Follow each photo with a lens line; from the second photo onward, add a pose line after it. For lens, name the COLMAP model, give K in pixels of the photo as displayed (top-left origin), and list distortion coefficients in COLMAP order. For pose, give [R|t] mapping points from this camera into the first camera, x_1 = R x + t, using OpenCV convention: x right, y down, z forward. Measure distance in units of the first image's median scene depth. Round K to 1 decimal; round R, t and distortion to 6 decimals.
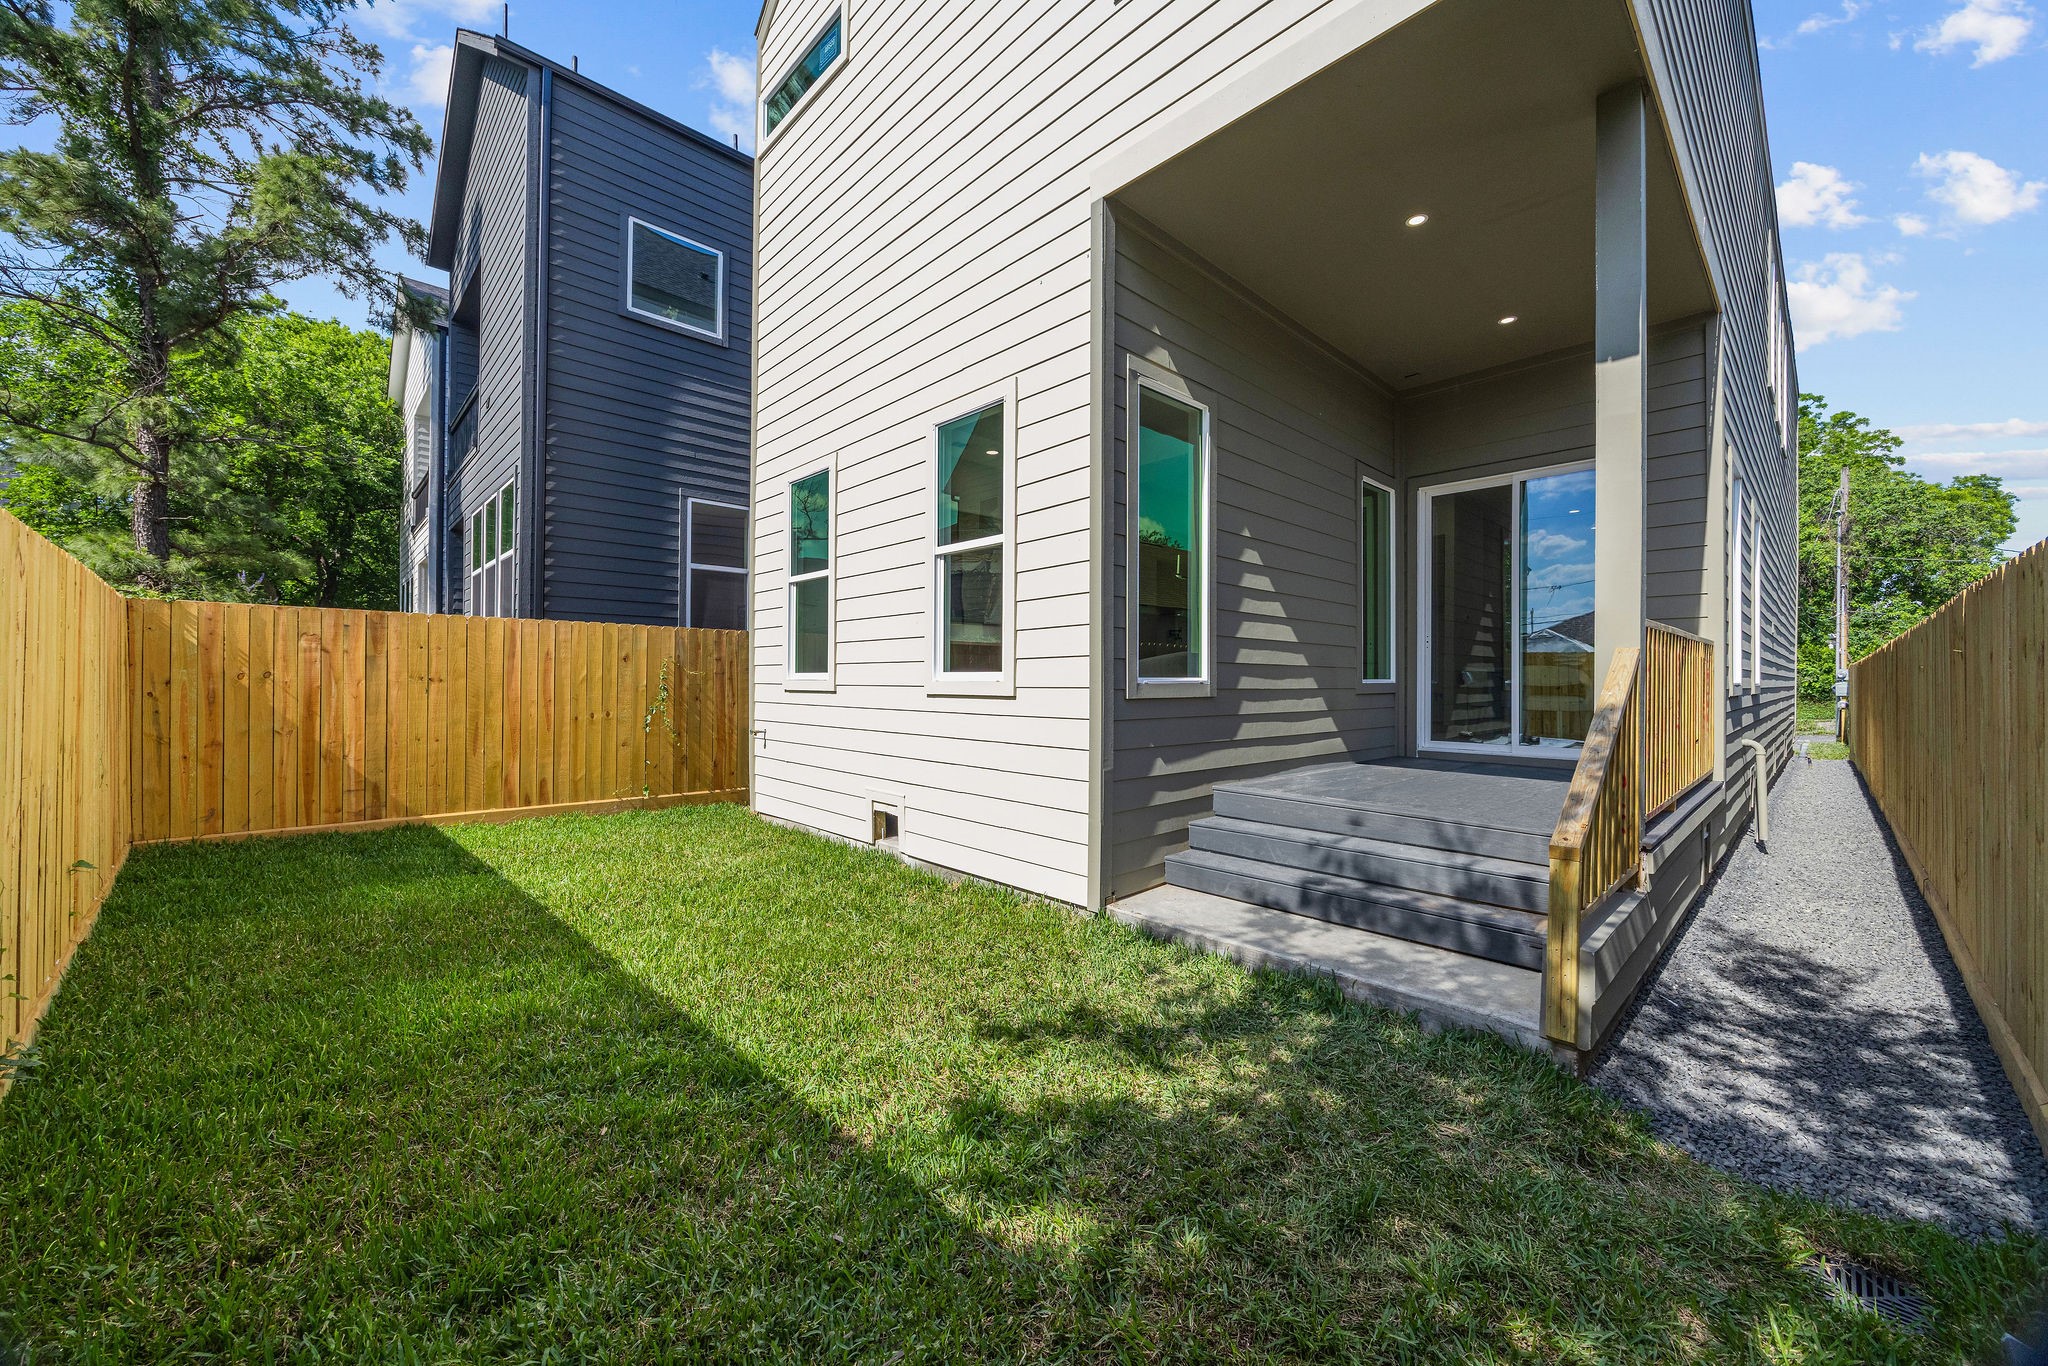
lens RADIAL K [[804.3, 0, 1017.7], [0, 804.3, 667.1], [0, 0, 1]] dist [-0.000636, 0.000705]
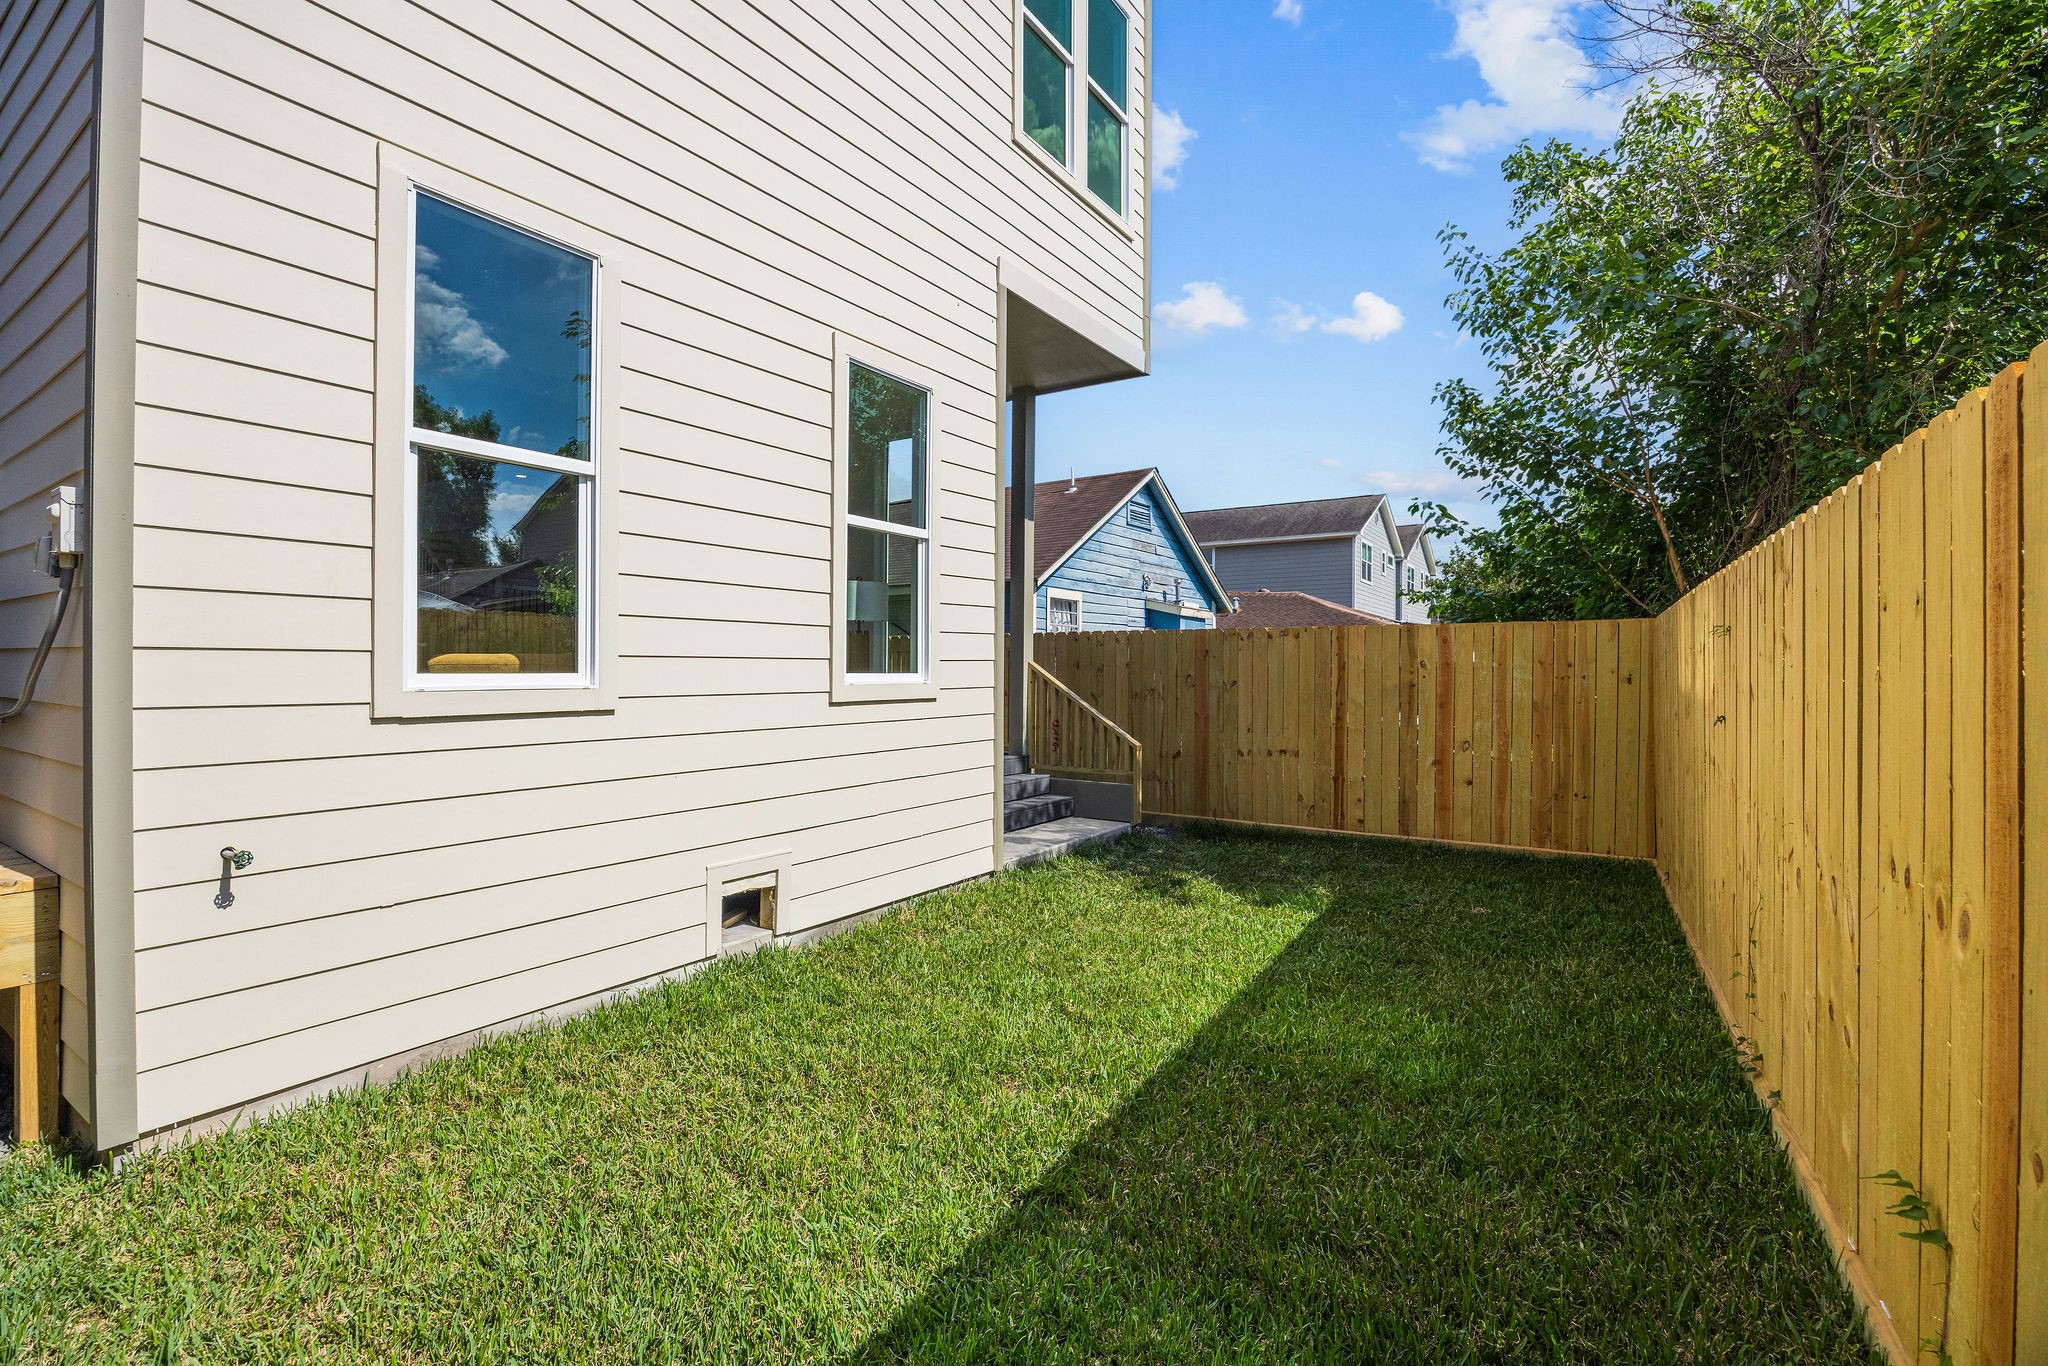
lens RADIAL K [[987.1, 0, 1014.9], [0, 987.1, 684.2], [0, 0, 1]] dist [-0.018858, 0.000047]
pose [[-0.265937, -0.009796, 0.963941, -1.093091], [-0.003652, 0.999951, 0.009154, 0.008071], [-0.963983, -0.001086, -0.265960, 1.117412]]
